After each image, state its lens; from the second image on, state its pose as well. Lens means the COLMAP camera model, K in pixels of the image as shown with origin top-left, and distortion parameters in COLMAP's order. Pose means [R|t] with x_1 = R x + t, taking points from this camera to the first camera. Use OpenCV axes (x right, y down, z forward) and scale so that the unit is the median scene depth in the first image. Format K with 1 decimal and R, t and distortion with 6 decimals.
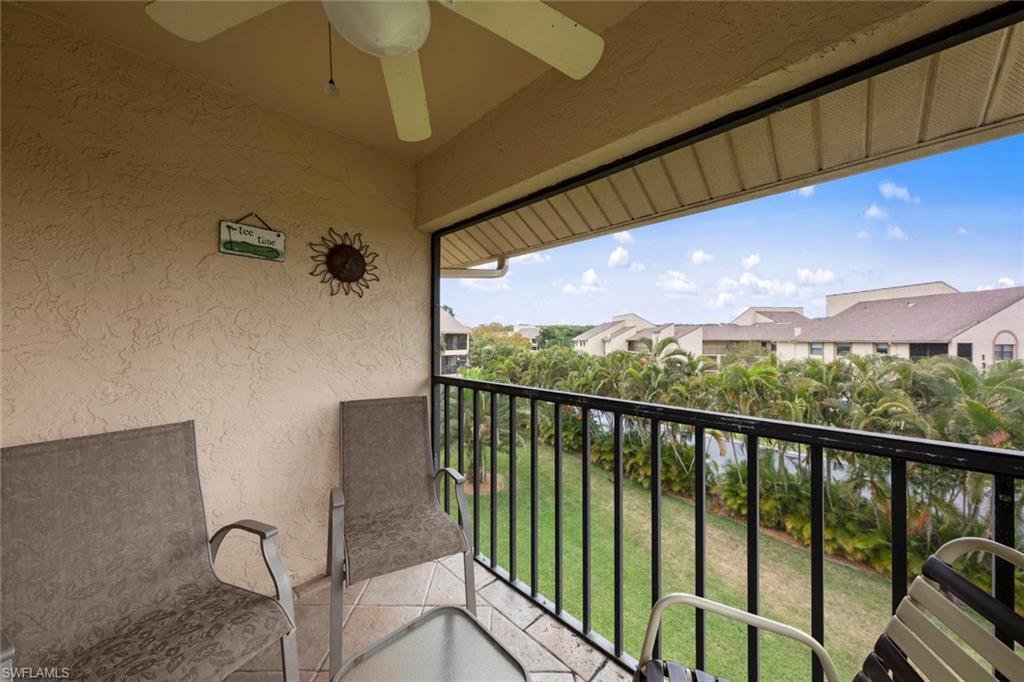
lens RADIAL K [[330.7, 0, 510.6], [0, 330.7, 337.7], [0, 0, 1]] dist [0.000840, 0.000040]
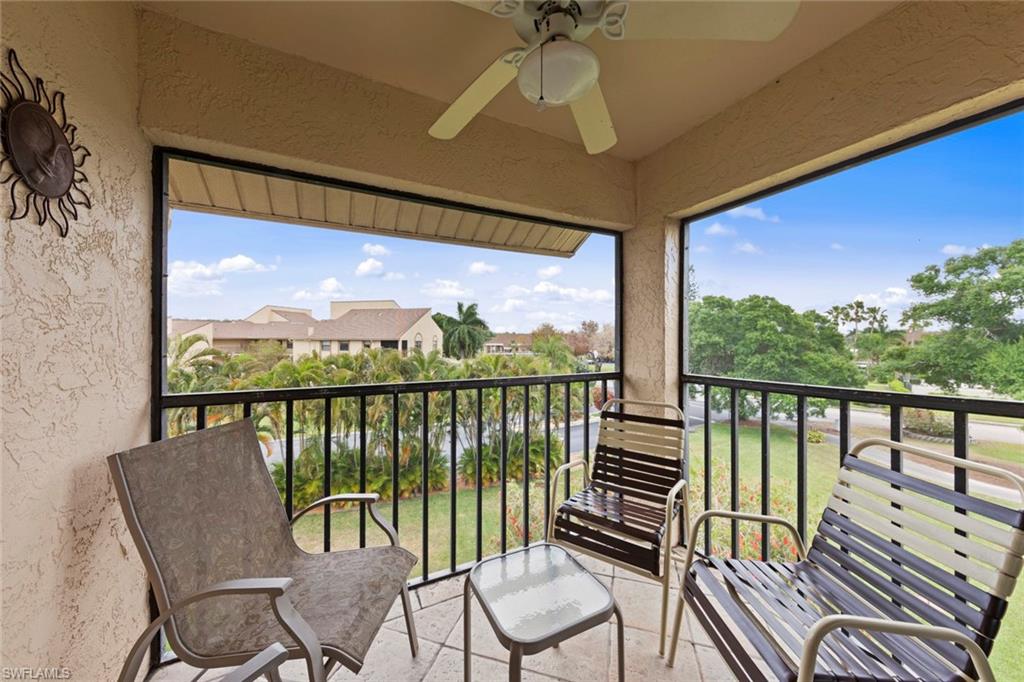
lens RADIAL K [[330.7, 0, 510.6], [0, 330.7, 337.7], [0, 0, 1]] dist [0.000840, 0.000040]
pose [[0.314894, 0.003752, 0.949119, -0.577800], [-0.009808, 0.999952, -0.000699, 0.007123], [-0.949076, -0.009088, 0.314915, 0.240694]]
